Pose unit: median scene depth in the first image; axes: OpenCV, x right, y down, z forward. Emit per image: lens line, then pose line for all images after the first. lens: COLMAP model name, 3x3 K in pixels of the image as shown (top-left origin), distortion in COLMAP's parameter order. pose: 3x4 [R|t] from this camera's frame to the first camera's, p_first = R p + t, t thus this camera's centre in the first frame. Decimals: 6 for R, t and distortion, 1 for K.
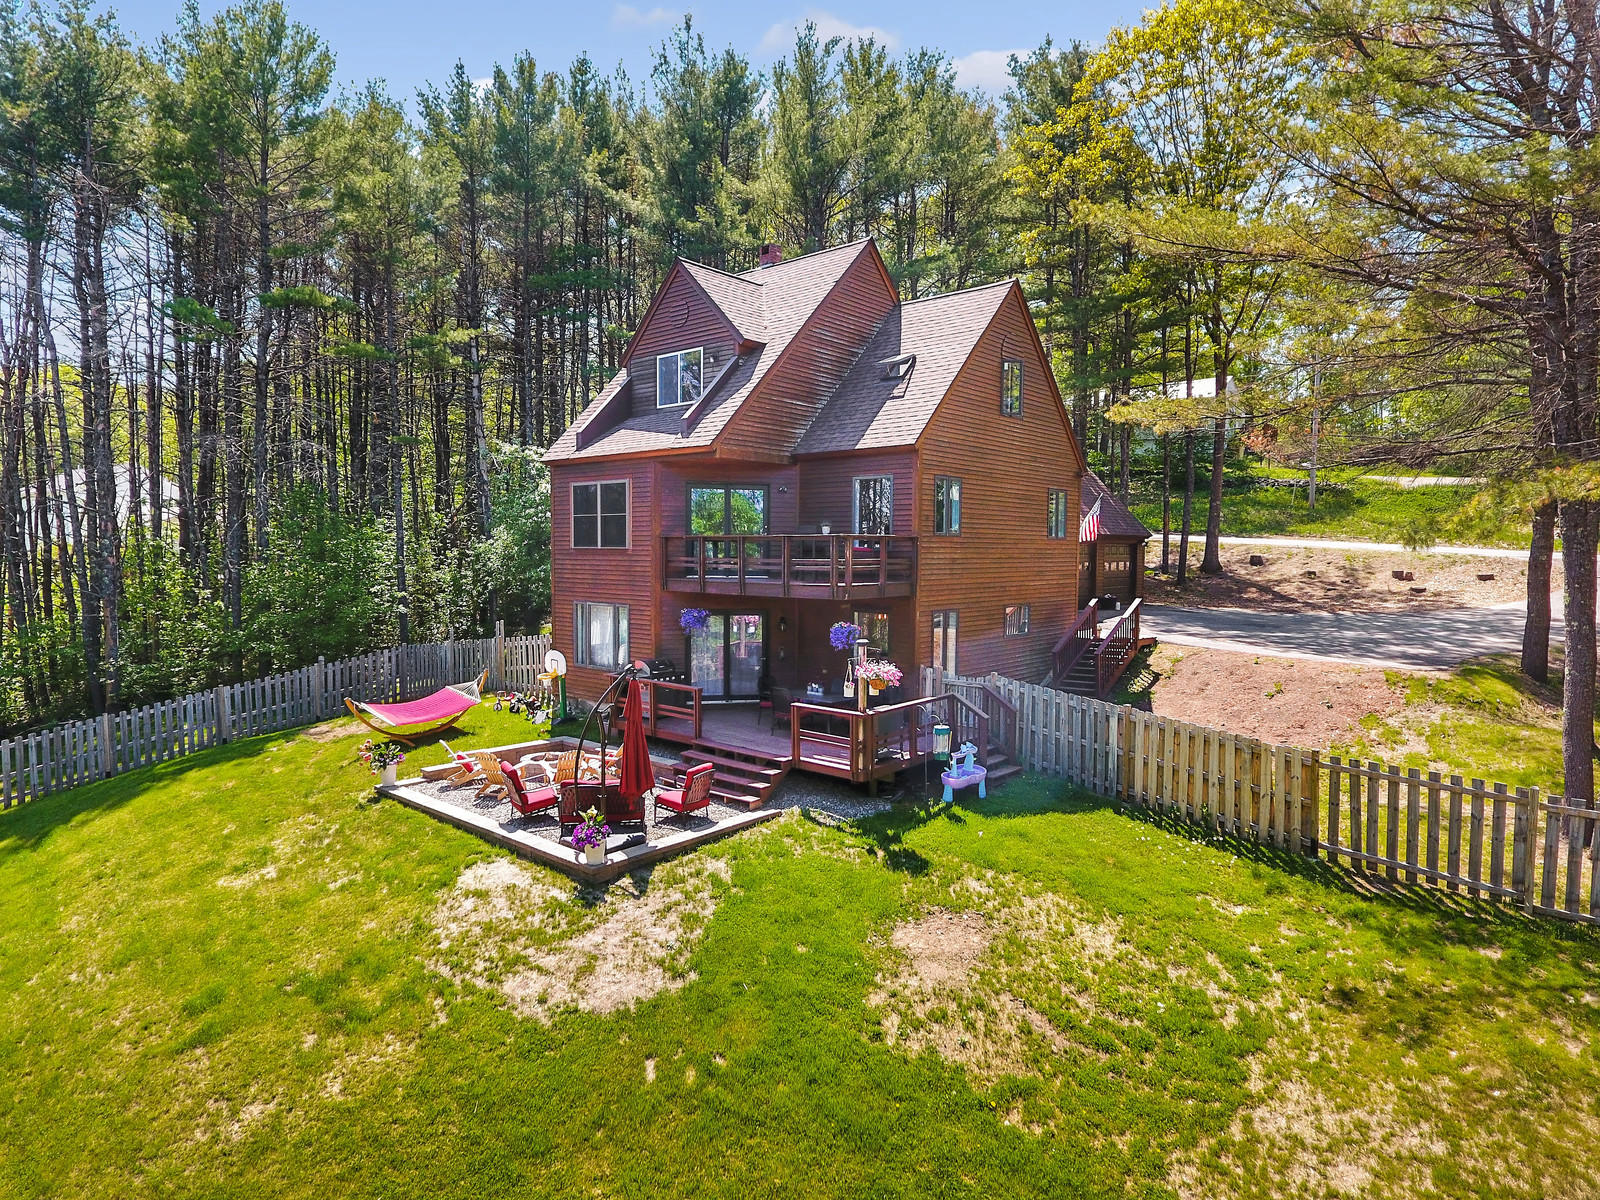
lens RADIAL K [[936.7, 0, 787.2], [0, 936.7, 604.0], [0, 0, 1]] dist [-0.004990, 0.000736]
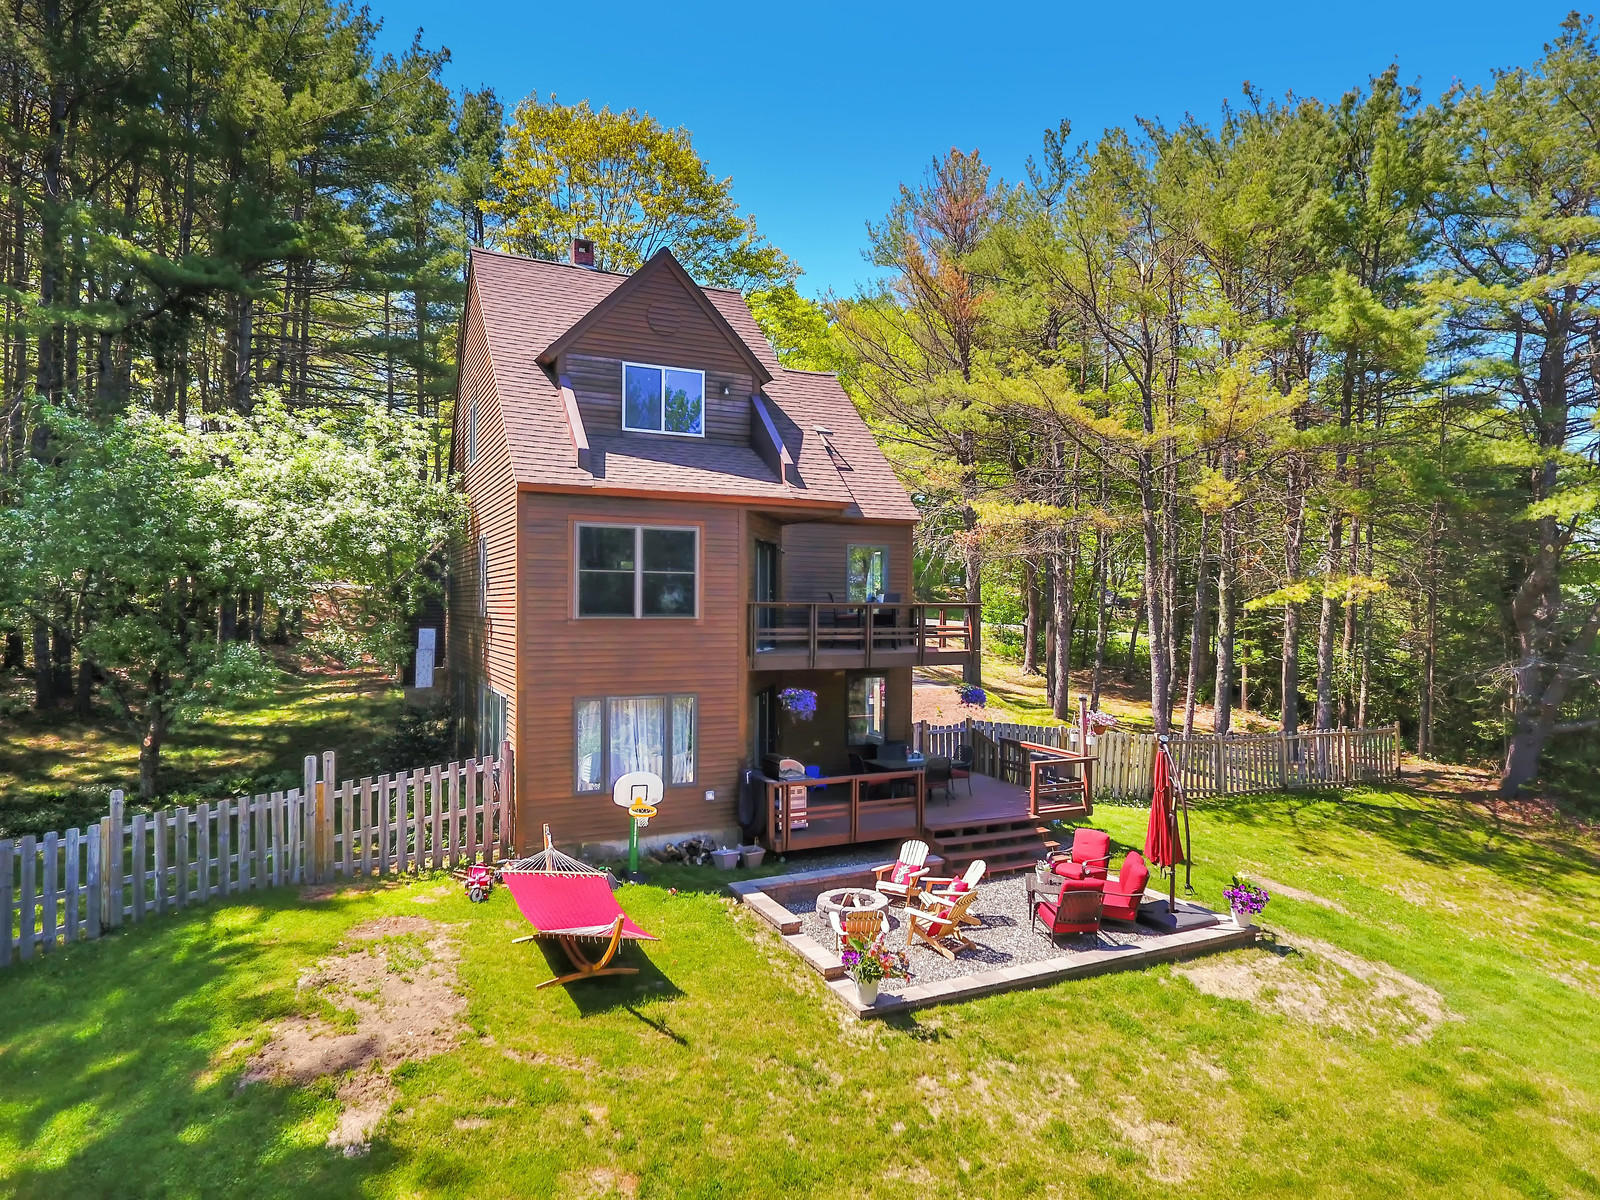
lens RADIAL K [[936.7, 0, 787.0], [0, 936.7, 601.1], [0, 0, 1]] dist [-0.004990, 0.000736]
pose [[0.387200, -0.001423, 0.921995, -1.169449], [0.050261, 0.998544, -0.019566, -0.076723], [-0.920625, 0.053916, 0.386708, 0.895772]]
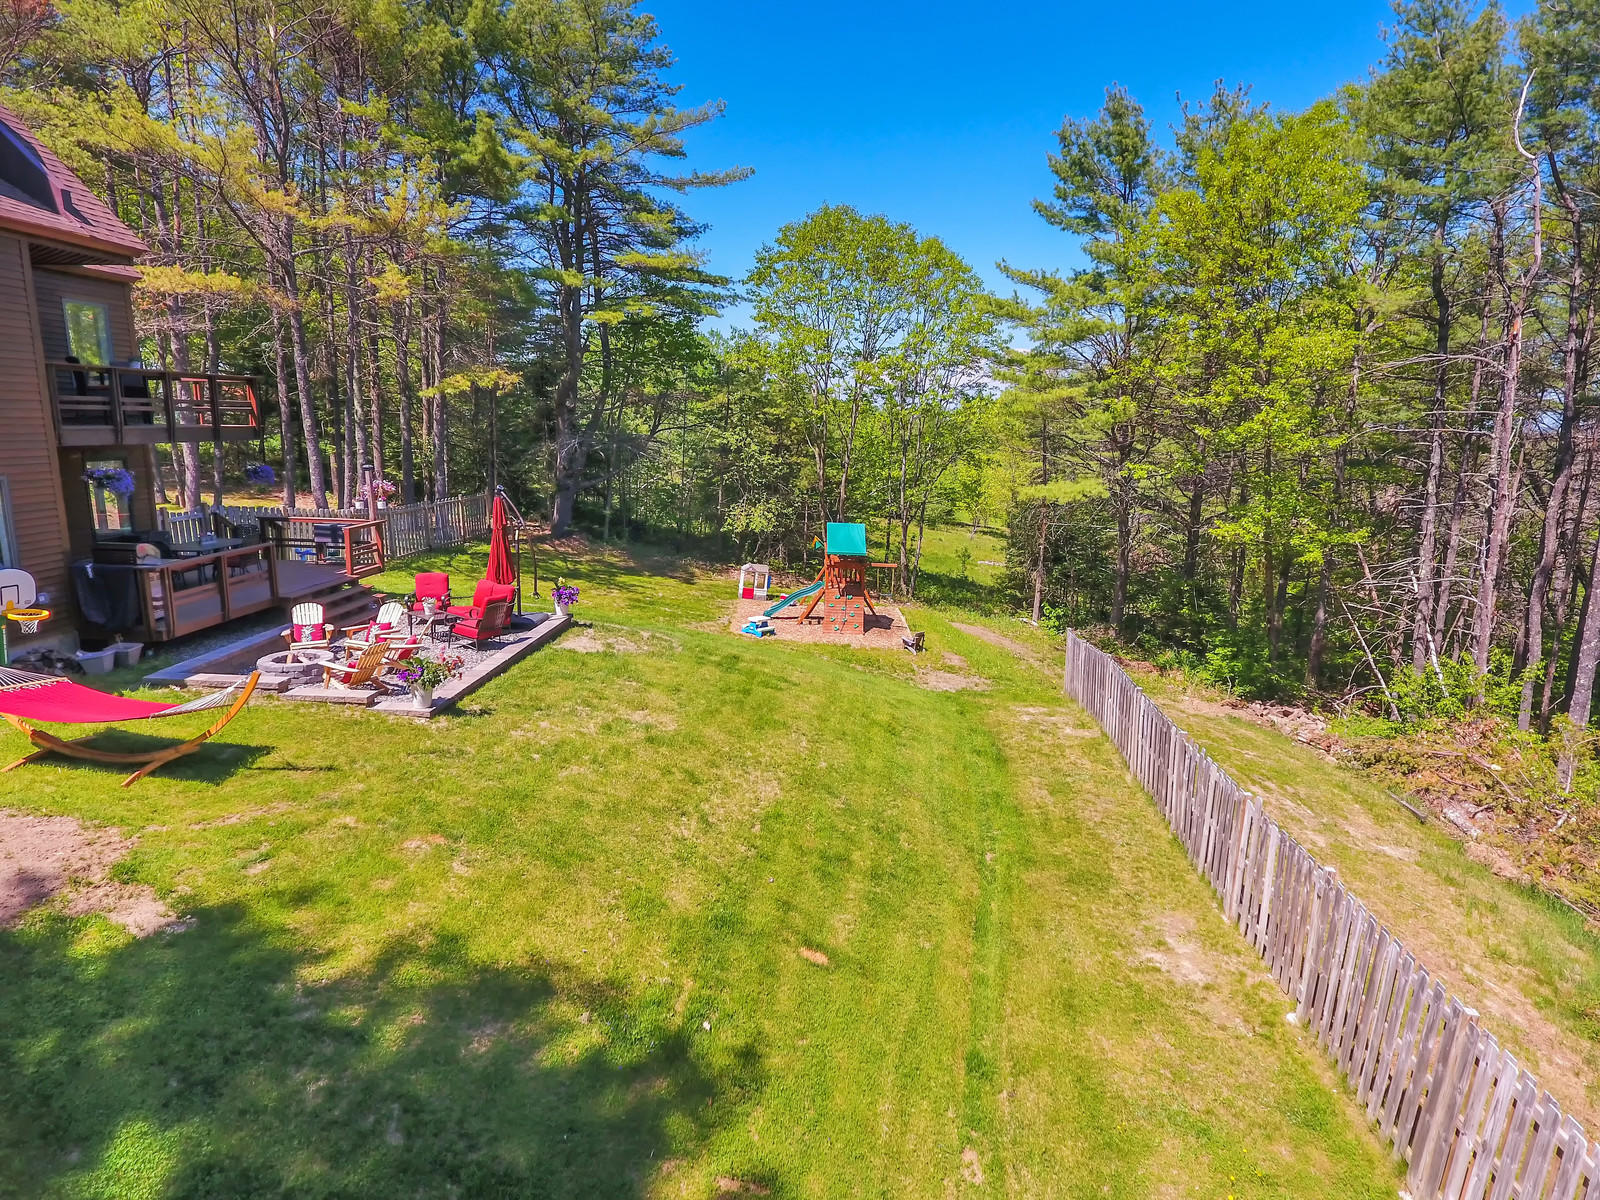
lens RADIAL K [[936.7, 0, 785.1], [0, 936.7, 589.6], [0, 0, 1]] dist [-0.004990, 0.000736]
pose [[-0.610841, -0.155867, 0.776259, -1.330480], [0.027596, 0.975644, 0.217617, -0.061008], [-0.791272, 0.154351, -0.591663, 1.361472]]
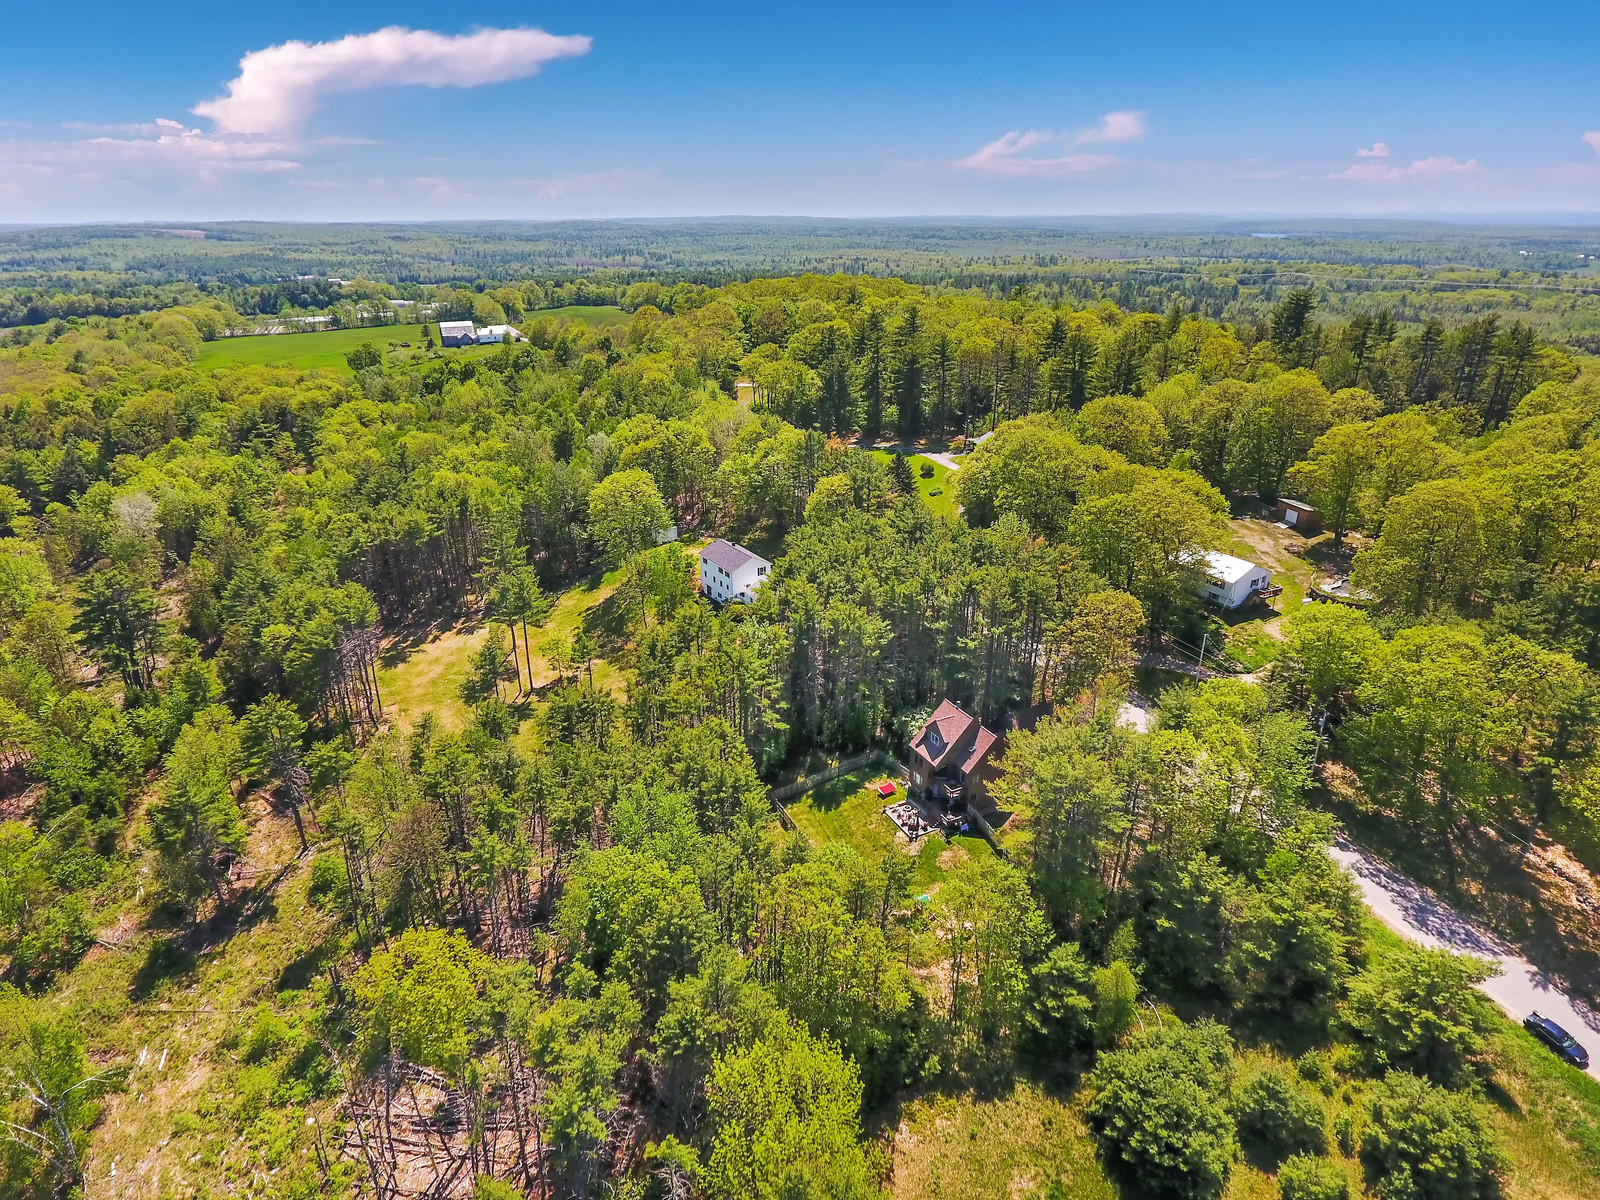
lens RADIAL K [[936.7, 0, 789.0], [0, 936.7, 627.1], [0, 0, 1]] dist [-0.004990, 0.000736]
pose [[0.931157, 0.137529, -0.337687, 1.222329], [-0.009353, 0.934843, 0.354938, -4.019724], [0.364499, -0.327345, 0.871772, -5.543988]]
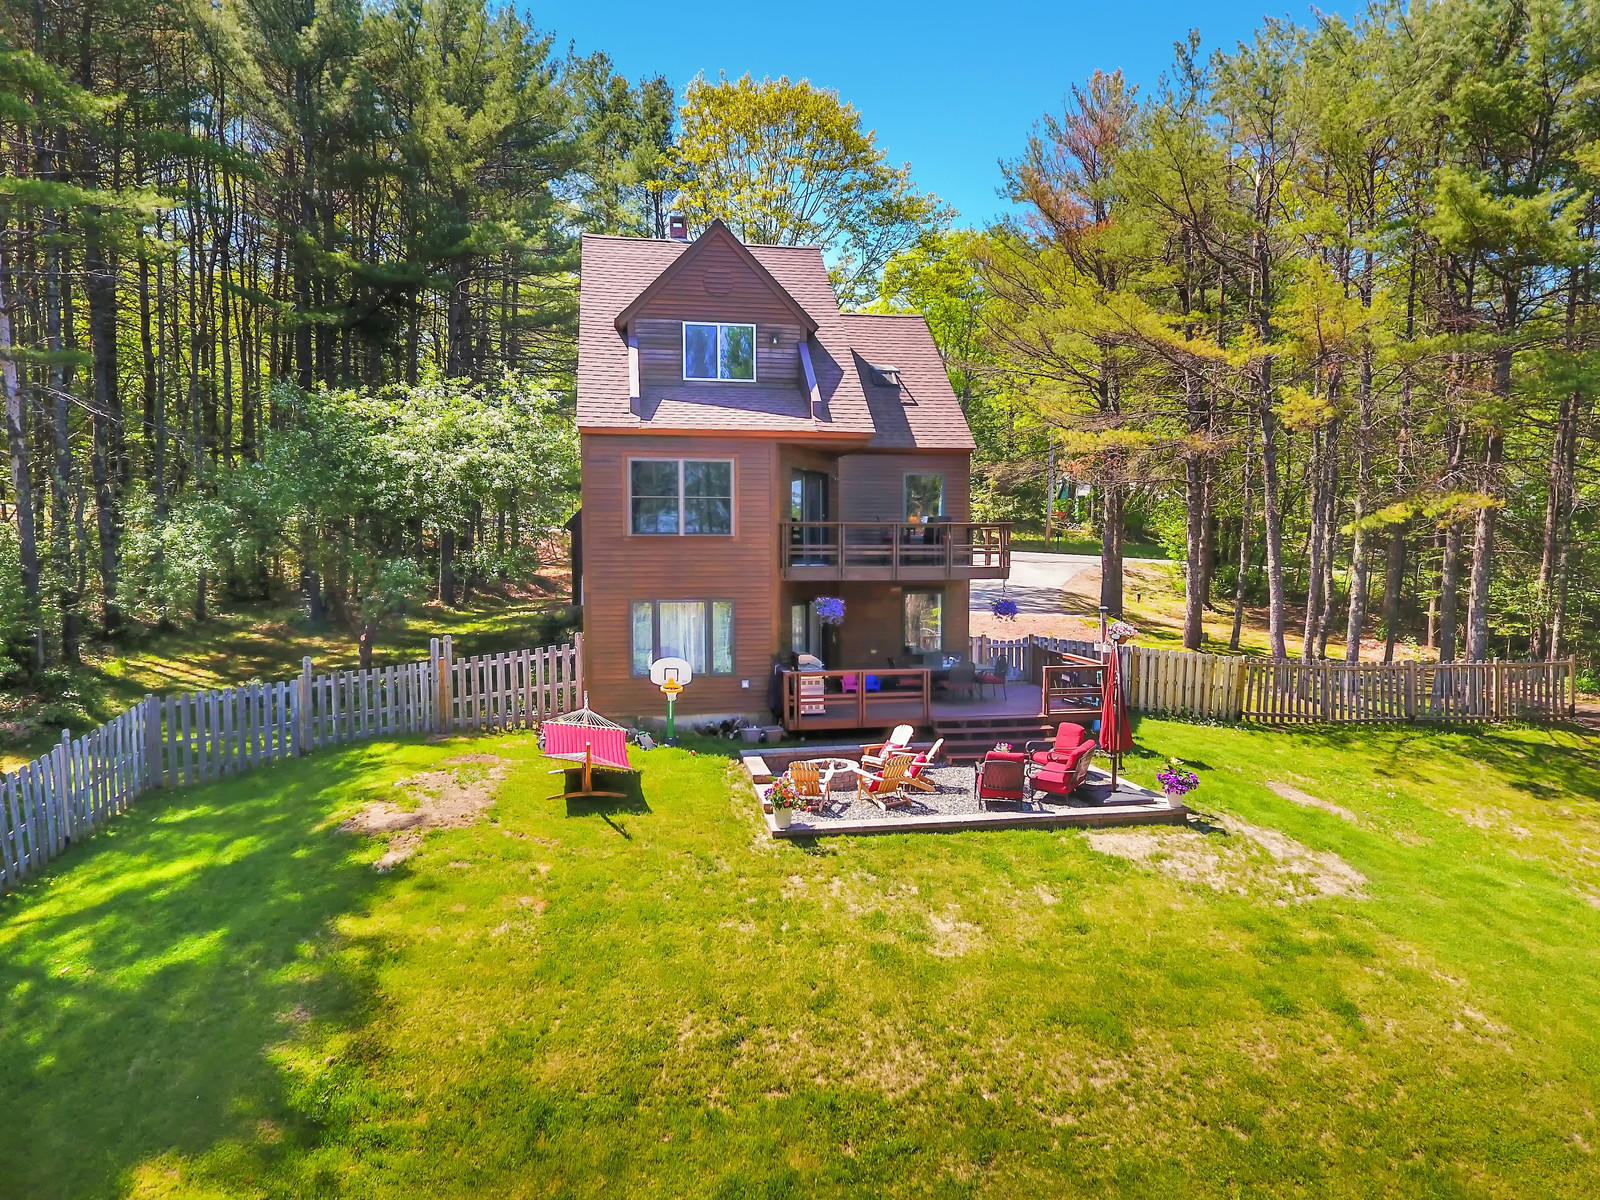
lens RADIAL K [[936.7, 0, 788.2], [0, 936.7, 602.4], [0, 0, 1]] dist [-0.004990, 0.000736]
pose [[0.621955, -0.048424, 0.781554, -1.178102], [0.052498, 0.998419, 0.020084, -0.015284], [-0.781291, 0.028539, 0.623514, 0.558411]]
